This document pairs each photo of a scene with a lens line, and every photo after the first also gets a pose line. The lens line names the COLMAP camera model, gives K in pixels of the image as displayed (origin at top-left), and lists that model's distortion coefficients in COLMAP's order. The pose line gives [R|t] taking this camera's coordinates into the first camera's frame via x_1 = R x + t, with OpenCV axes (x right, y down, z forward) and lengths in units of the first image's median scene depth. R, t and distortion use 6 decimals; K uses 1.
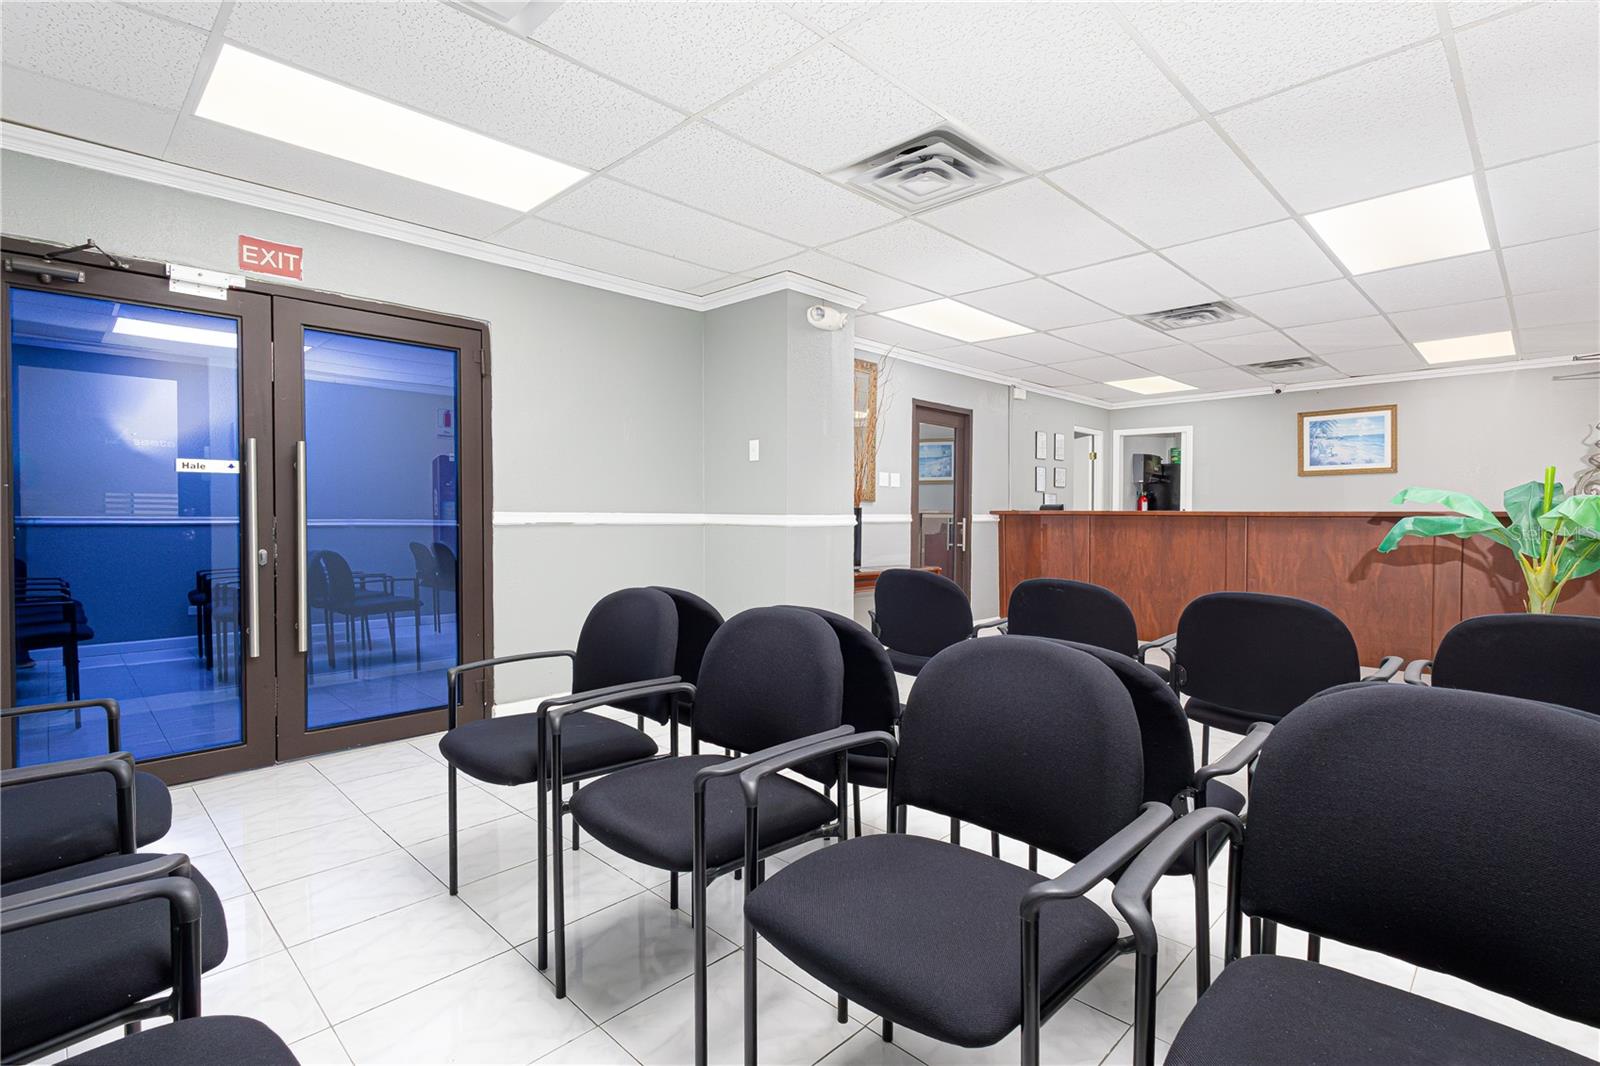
lens RADIAL K [[760.0, 0, 793.4], [0, 760.0, 525.7], [0, 0, 1]] dist [0.002887, -0.001041]
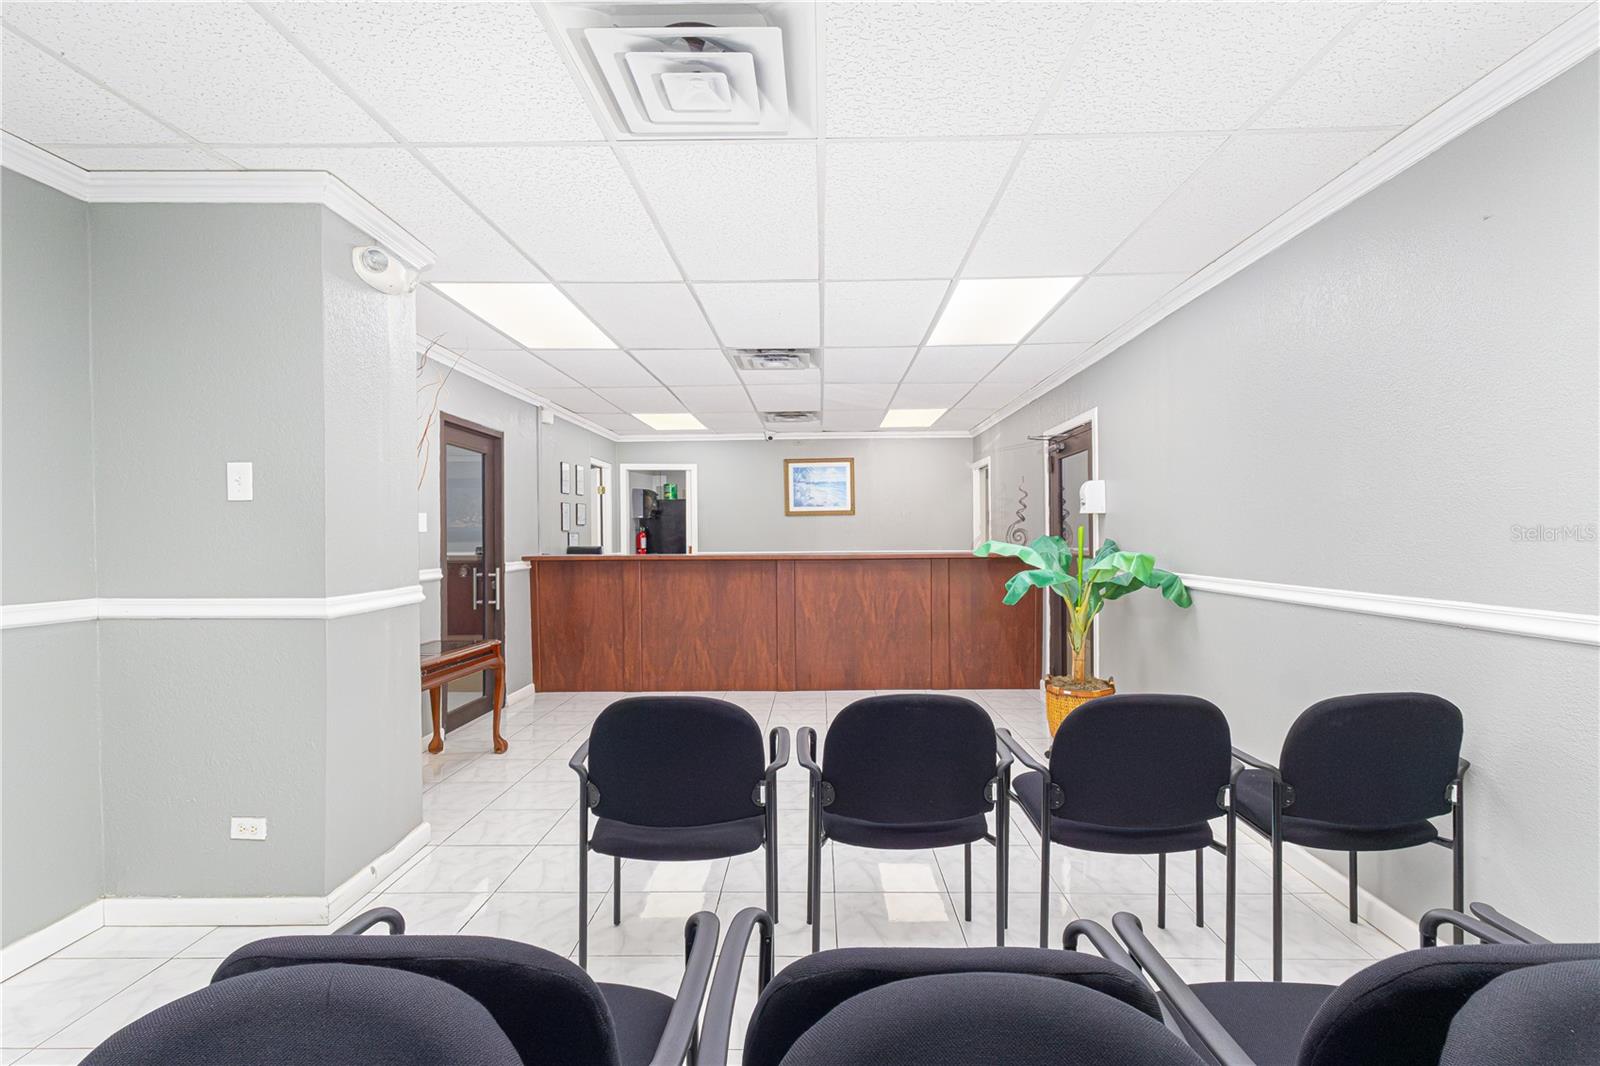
lens RADIAL K [[760.0, 0, 828.3], [0, 760.0, 551.4], [0, 0, 1]] dist [0.002887, -0.001041]
pose [[0.714004, -0.023415, 0.699750, -0.076329], [0.021986, 0.999698, 0.011017, -0.026075], [-0.699797, 0.007519, 0.714302, 0.175941]]
